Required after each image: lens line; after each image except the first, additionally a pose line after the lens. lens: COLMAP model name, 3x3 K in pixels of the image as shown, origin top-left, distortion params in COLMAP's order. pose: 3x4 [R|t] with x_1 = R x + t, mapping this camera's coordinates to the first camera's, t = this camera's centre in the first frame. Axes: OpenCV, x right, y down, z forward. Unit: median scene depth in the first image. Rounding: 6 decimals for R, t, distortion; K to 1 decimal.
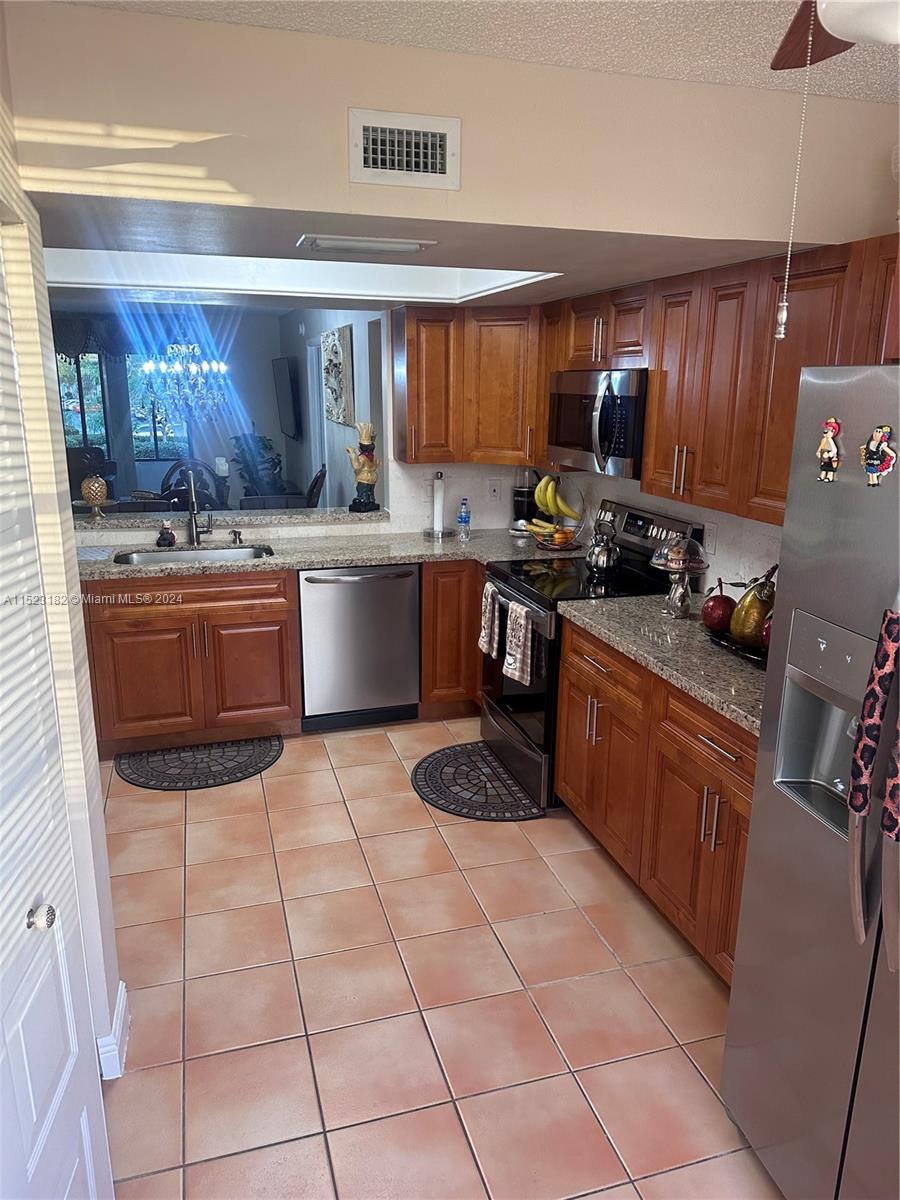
lens RADIAL K [[848.3, 0, 446.6], [0, 848.3, 602.8], [0, 0, 1]] dist [0.053547, -0.069138]
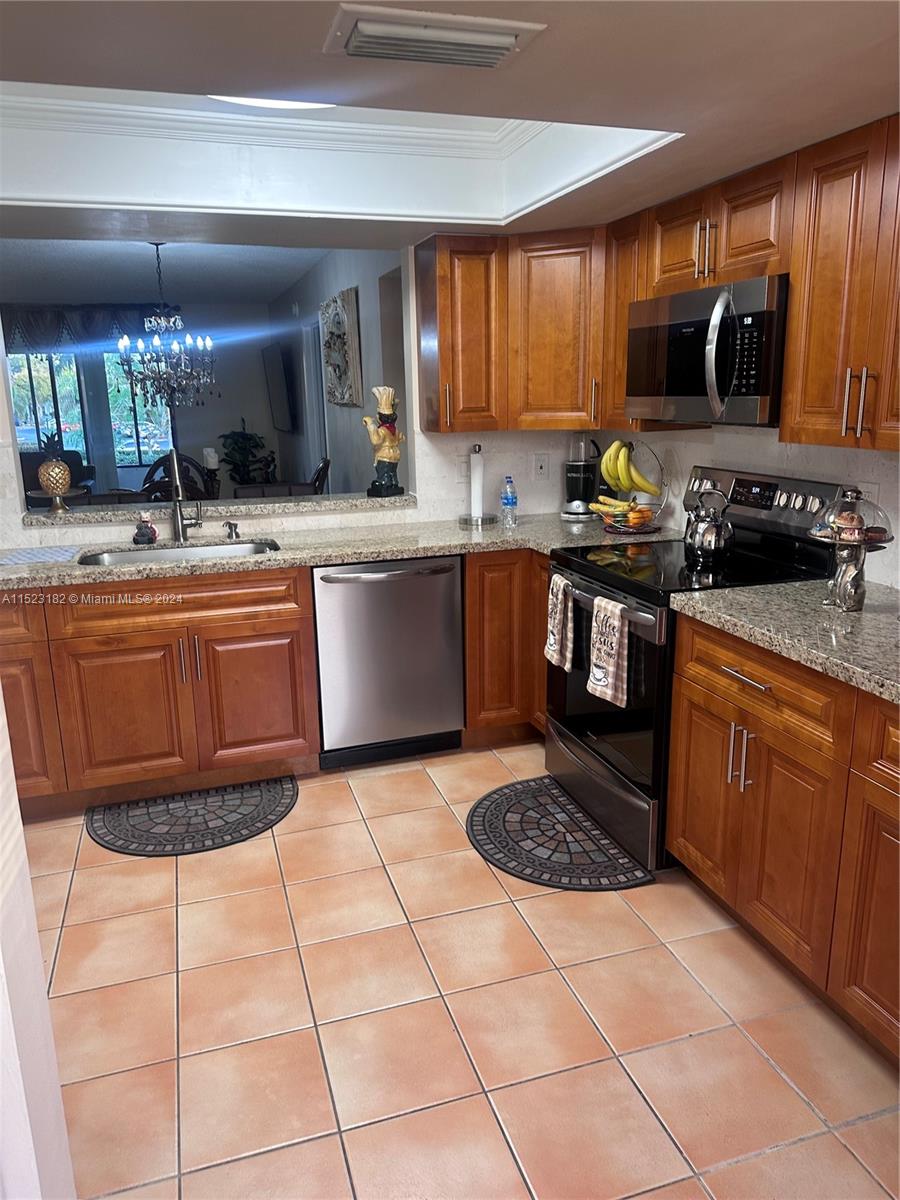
lens RADIAL K [[848.3, 0, 433.1], [0, 848.3, 595.6], [0, 0, 1]] dist [0.053547, -0.069138]
pose [[0.999538, -0.030292, -0.002367, -0.065165], [0.030242, 0.999364, -0.018879, 0.006876], [0.002938, 0.018799, 0.999819, 0.224698]]
